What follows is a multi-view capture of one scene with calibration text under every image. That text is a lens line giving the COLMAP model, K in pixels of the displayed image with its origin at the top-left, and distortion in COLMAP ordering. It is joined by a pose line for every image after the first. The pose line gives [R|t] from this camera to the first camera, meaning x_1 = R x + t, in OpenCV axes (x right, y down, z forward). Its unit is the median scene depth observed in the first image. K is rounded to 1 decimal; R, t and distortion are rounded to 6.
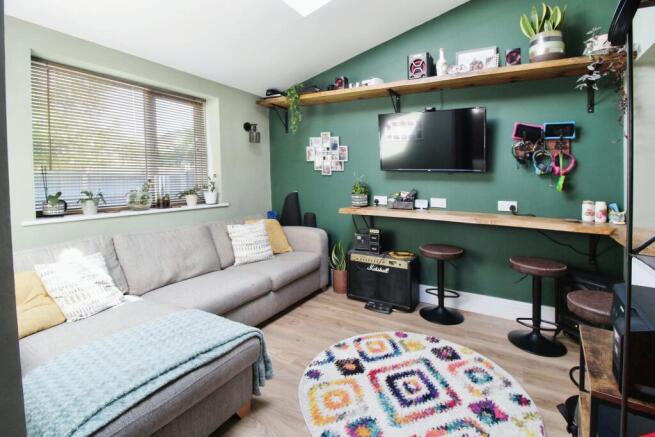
lens RADIAL K [[327.1, 0, 329.3], [0, 327.1, 177.1], [0, 0, 1]] dist [0.000121, 0.000144]
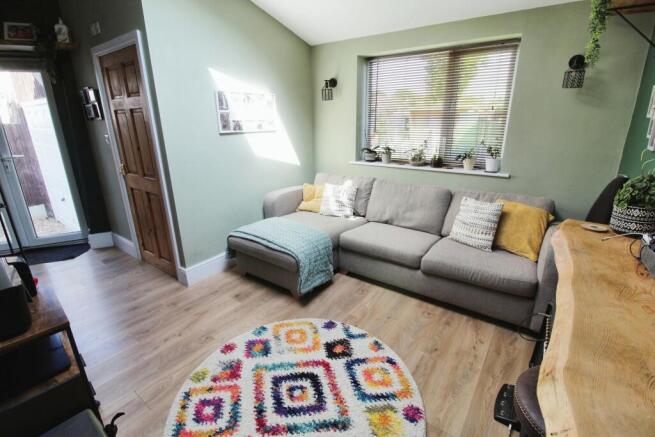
lens RADIAL K [[301.8, 0, 327.5], [0, 301.8, 218.5], [0, 0, 1]] dist [-0.001526, -0.000127]
pose [[-0.117752, 0.301729, -0.946094, 0.794431], [0.006215, 0.952927, 0.303135, -0.075185], [0.993024, 0.029814, -0.114084, 1.031602]]
